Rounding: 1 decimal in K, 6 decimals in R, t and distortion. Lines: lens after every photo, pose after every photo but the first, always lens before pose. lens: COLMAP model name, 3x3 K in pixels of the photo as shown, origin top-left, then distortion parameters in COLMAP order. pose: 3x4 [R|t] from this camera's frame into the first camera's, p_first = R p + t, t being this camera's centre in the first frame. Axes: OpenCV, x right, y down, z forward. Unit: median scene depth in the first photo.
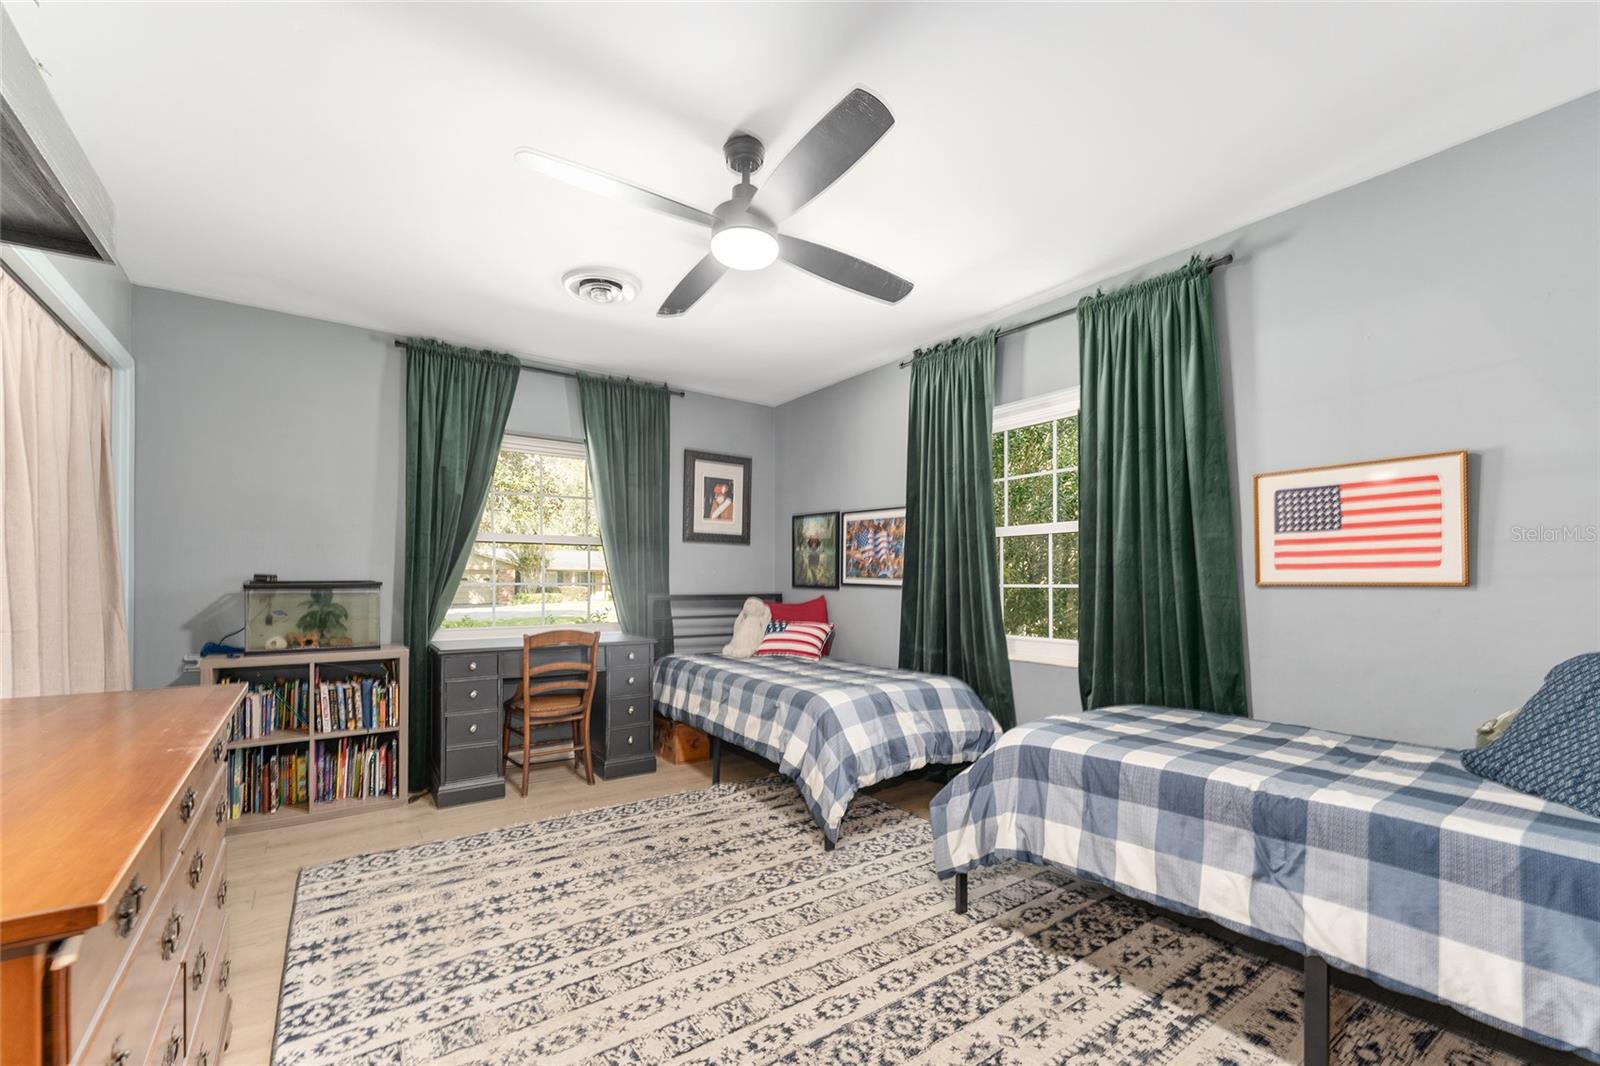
lens RADIAL K [[664.9, 0, 802.0], [0, 664.9, 569.9], [0, 0, 1]] dist [-0.001386, -0.000254]
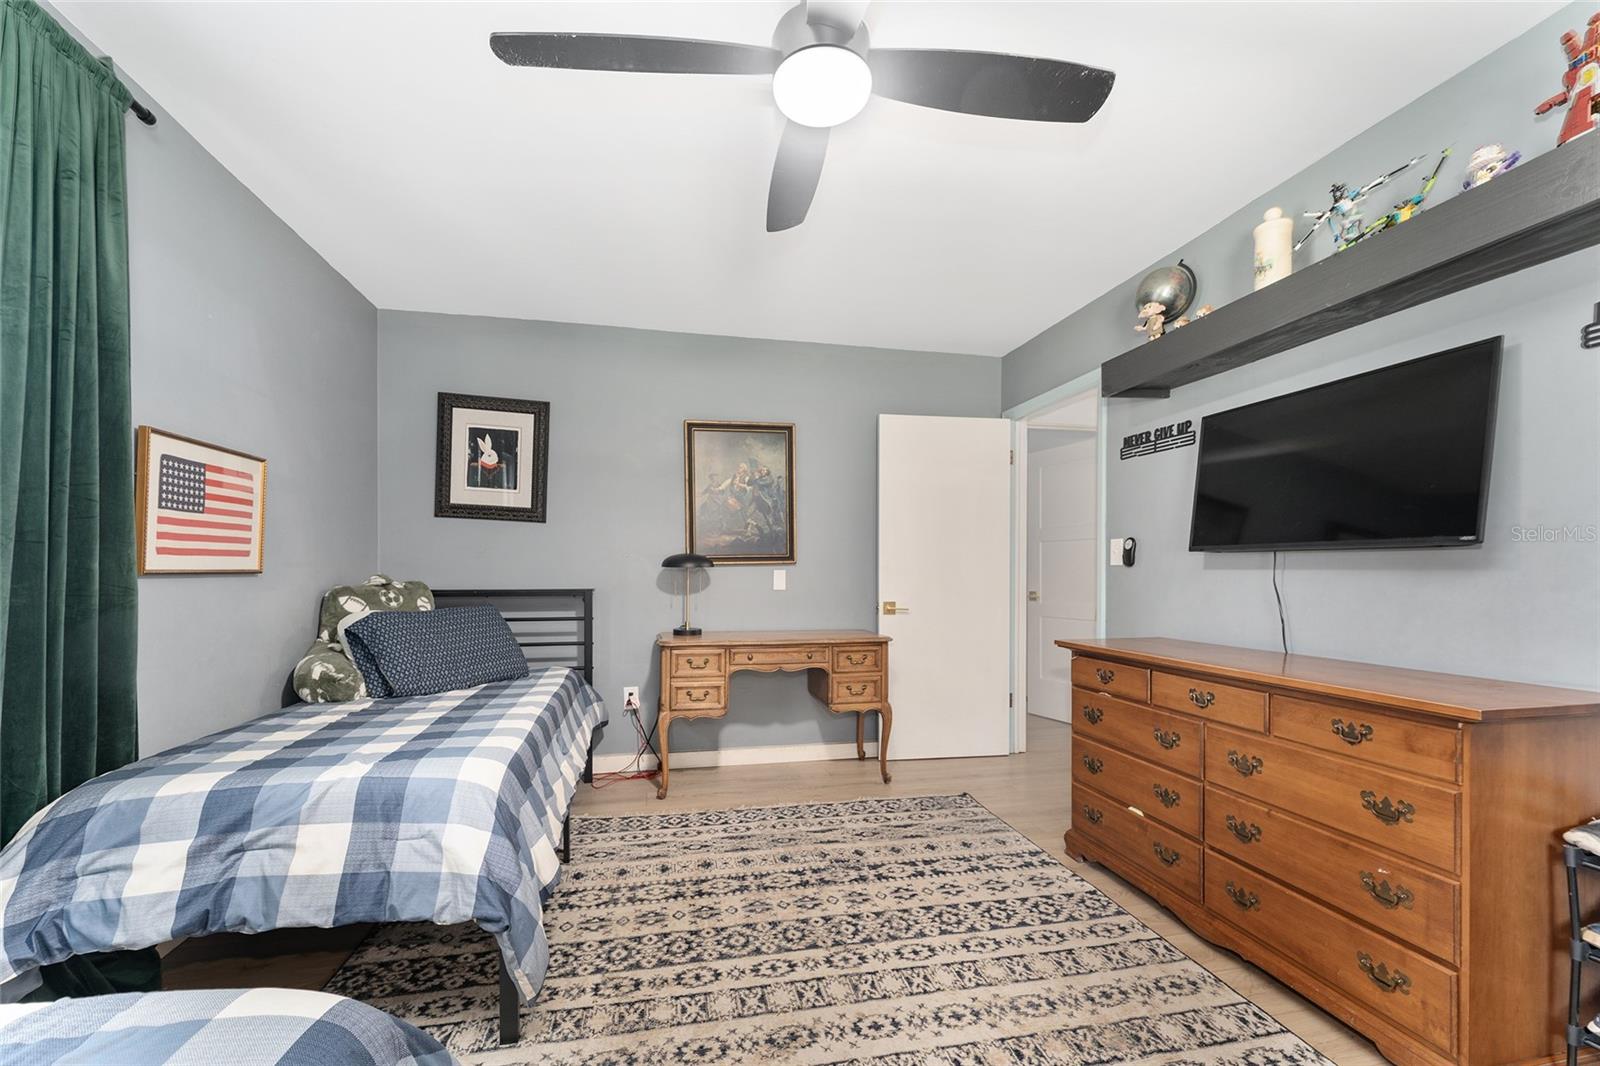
lens RADIAL K [[646.4, 0, 793.7], [0, 646.4, 569.8], [0, 0, 1]] dist [0.001092, -0.000146]
pose [[-0.907600, -0.004494, 0.419812, -0.306802], [-0.013125, 0.999758, -0.017673, 0.022895], [-0.419631, -0.021550, -0.907439, 1.451144]]
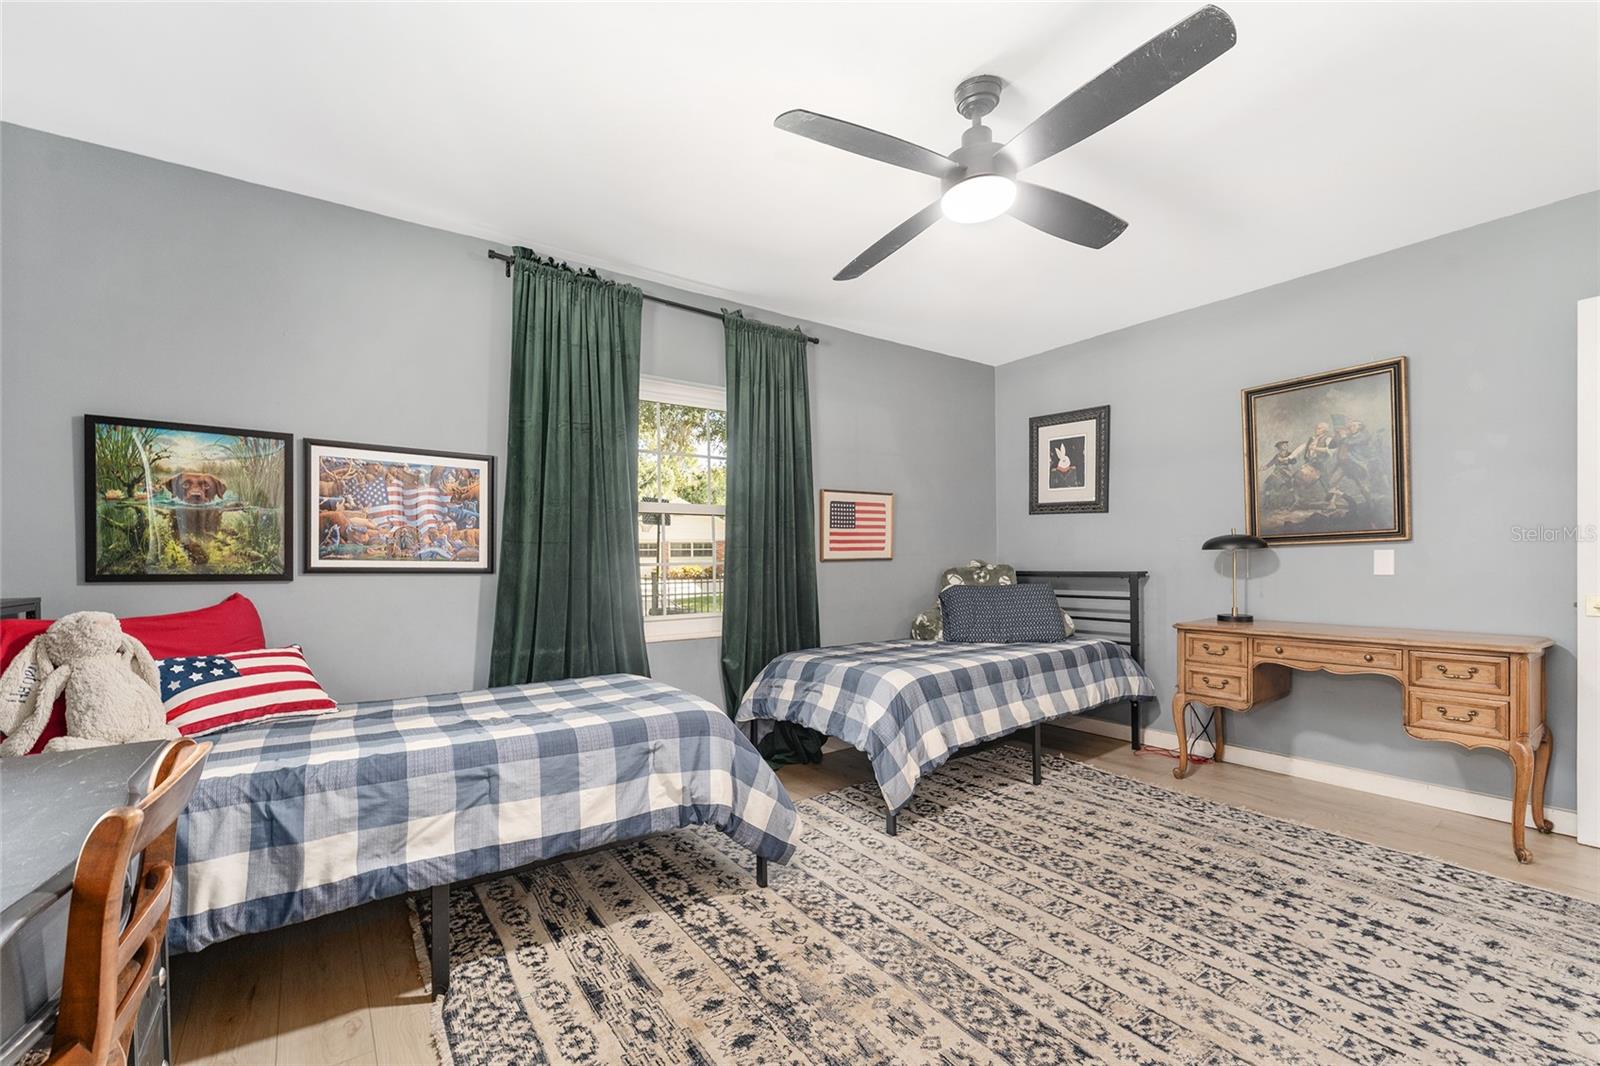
lens RADIAL K [[661.8, 0, 799.1], [0, 661.8, 560.8], [0, 0, 1]] dist [0.000034, -0.000027]
pose [[0.006617, -0.004621, 0.999967, -0.914704], [-0.005207, 0.999976, 0.004655, 0.017123], [-0.999965, -0.005238, 0.006592, 1.119185]]
